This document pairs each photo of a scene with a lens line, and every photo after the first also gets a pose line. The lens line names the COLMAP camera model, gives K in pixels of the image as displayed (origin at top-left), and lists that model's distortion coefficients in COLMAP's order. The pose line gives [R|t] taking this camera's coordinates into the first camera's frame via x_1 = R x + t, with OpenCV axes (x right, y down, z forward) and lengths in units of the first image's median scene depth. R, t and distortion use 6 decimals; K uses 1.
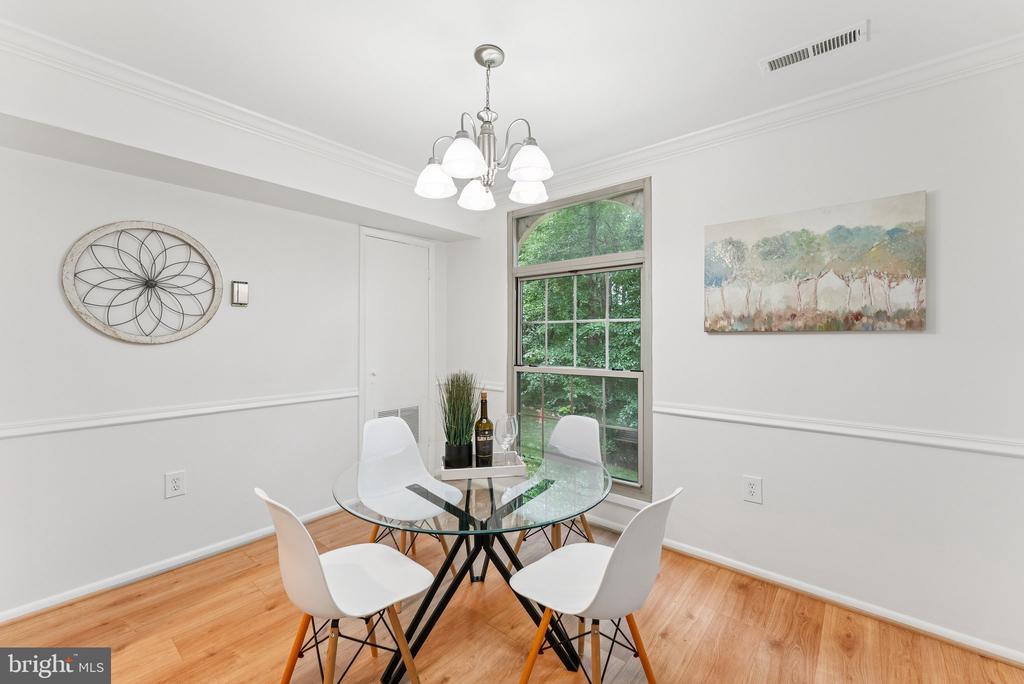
lens RADIAL K [[419.1, 0, 534.8], [0, 419.1, 340.9], [0, 0, 1]] dist [-0.001506, 0.000749]
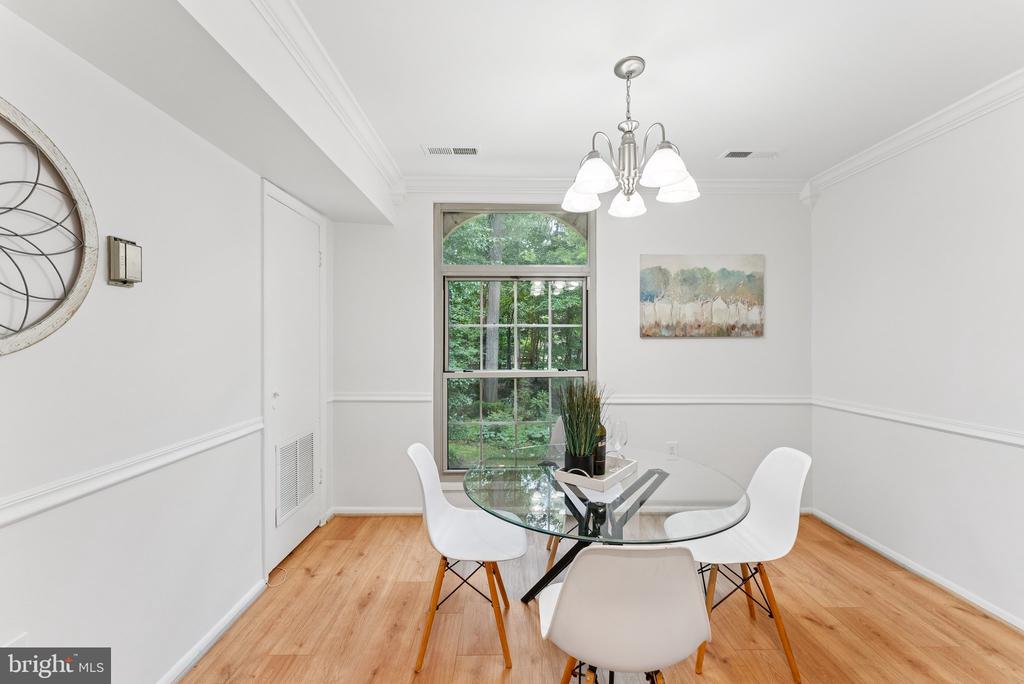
lens RADIAL K [[419.1, 0, 521.6], [0, 419.1, 347.9], [0, 0, 1]] dist [-0.001506, 0.000749]
pose [[0.755465, -0.012733, 0.655065, -0.785395], [0.009091, 0.999919, 0.008951, -0.002565], [-0.655126, -0.000807, 0.755519, 0.301664]]
